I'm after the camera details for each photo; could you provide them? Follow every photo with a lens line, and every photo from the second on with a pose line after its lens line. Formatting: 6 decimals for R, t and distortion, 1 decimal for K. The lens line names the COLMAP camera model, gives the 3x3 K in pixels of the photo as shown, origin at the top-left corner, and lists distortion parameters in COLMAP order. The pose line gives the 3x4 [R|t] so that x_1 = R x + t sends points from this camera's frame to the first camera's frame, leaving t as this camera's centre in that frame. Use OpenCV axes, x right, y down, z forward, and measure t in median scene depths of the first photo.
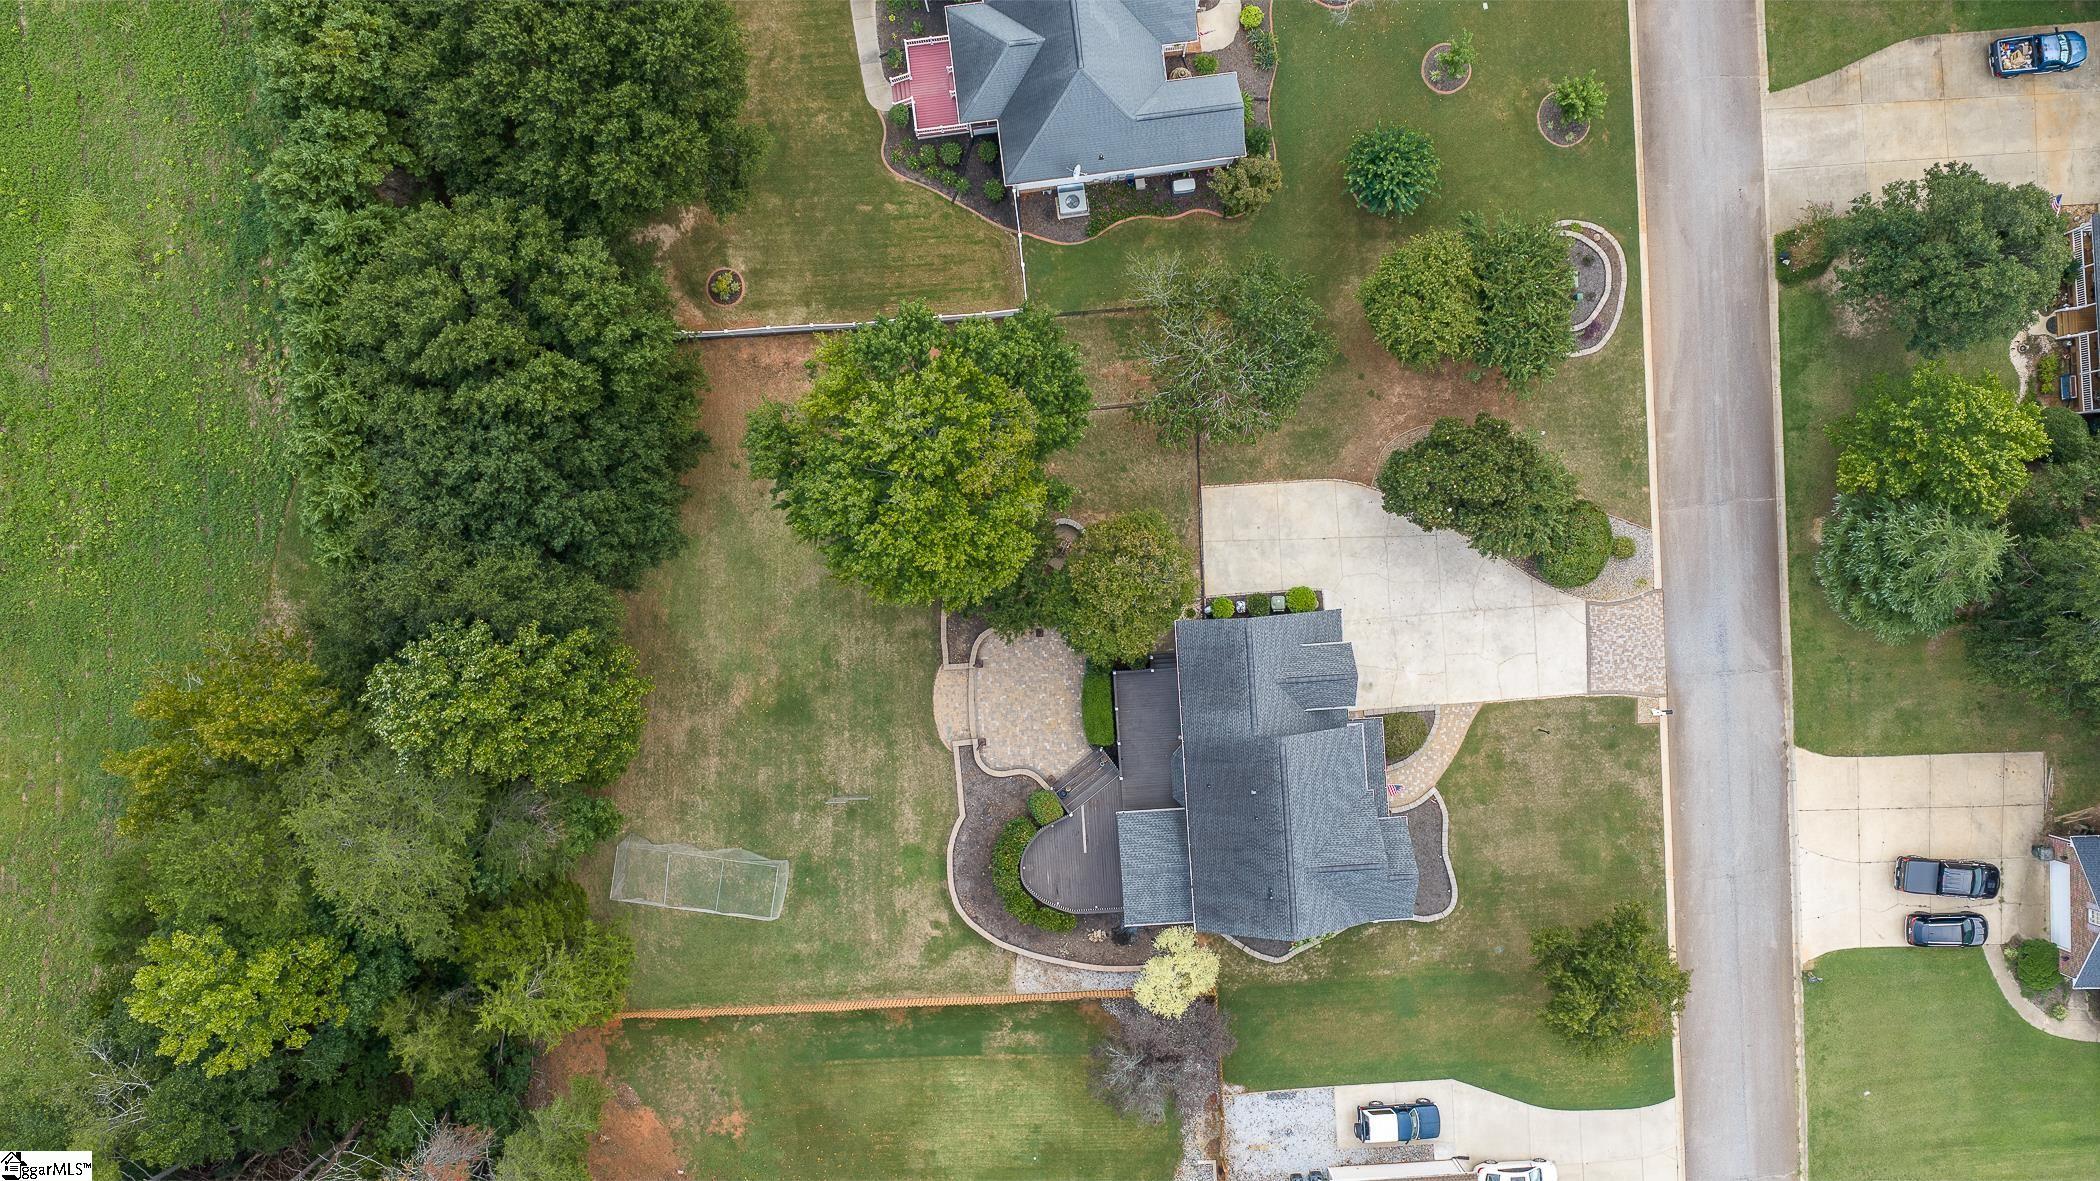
lens RADIAL K [[1715.0, 0, 1049.8], [0, 1715.0, 595.7], [0, 0, 1]] dist [0.019614, -0.044015]
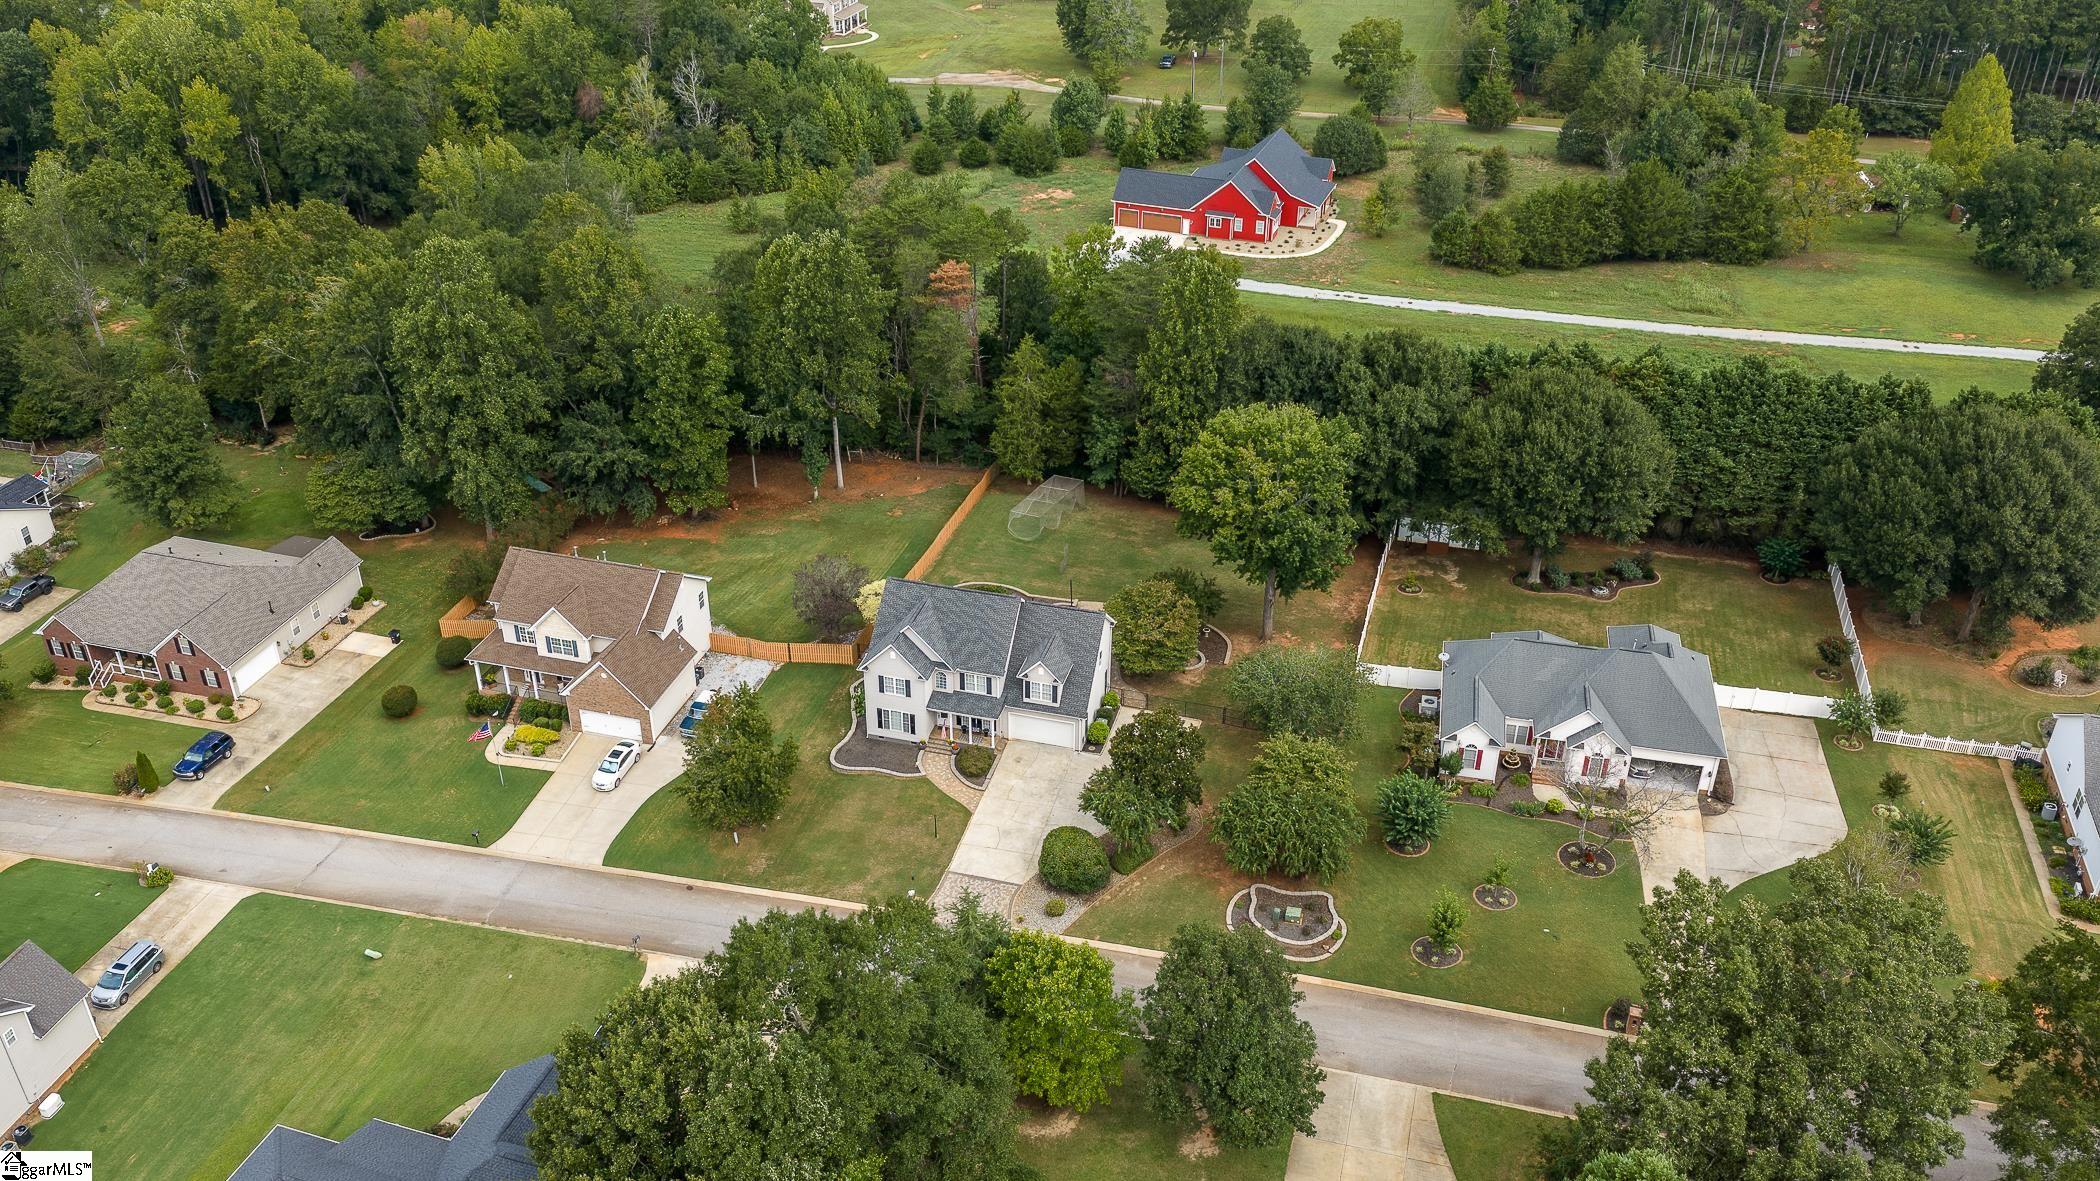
lens RADIAL K [[1715.0, 0, 1045.3], [0, 1715.0, 578.3], [0, 0, 1]] dist [0.019614, -0.044015]
pose [[-0.329900, 0.488158, -0.808002, 1.152789], [-0.943890, -0.184550, 0.273885, -0.294407], [-0.015417, 0.853020, 0.521651, 0.208031]]
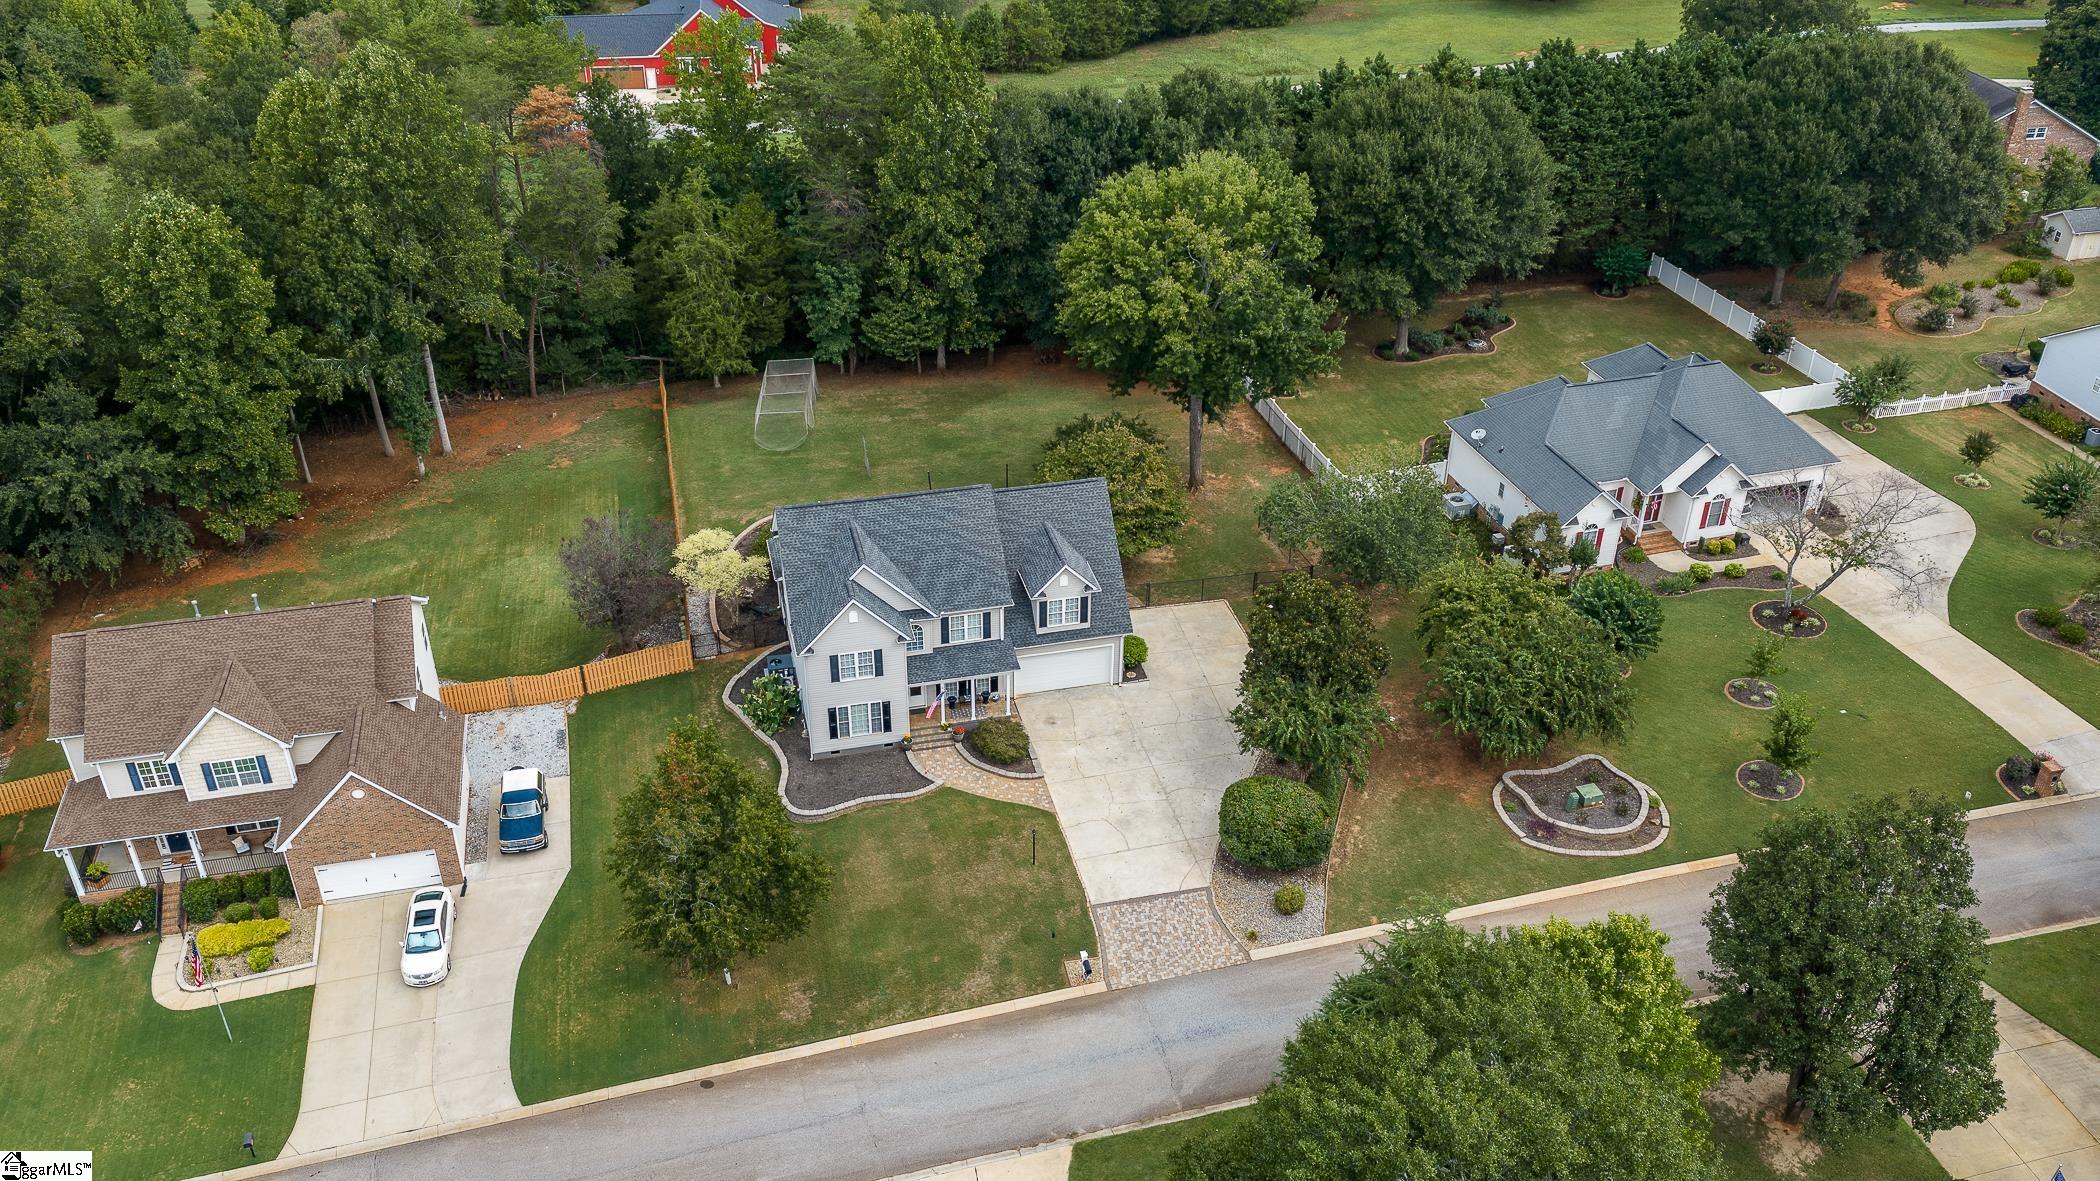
lens RADIAL K [[1715.0, 0, 1045.1], [0, 1715.0, 607.3], [0, 0, 1]] dist [0.019614, -0.044015]
pose [[0.171235, 0.543584, -0.821703, 0.860203], [-0.984993, 0.076157, -0.154883, 0.184380], [-0.021614, 0.835893, 0.548467, 0.477764]]
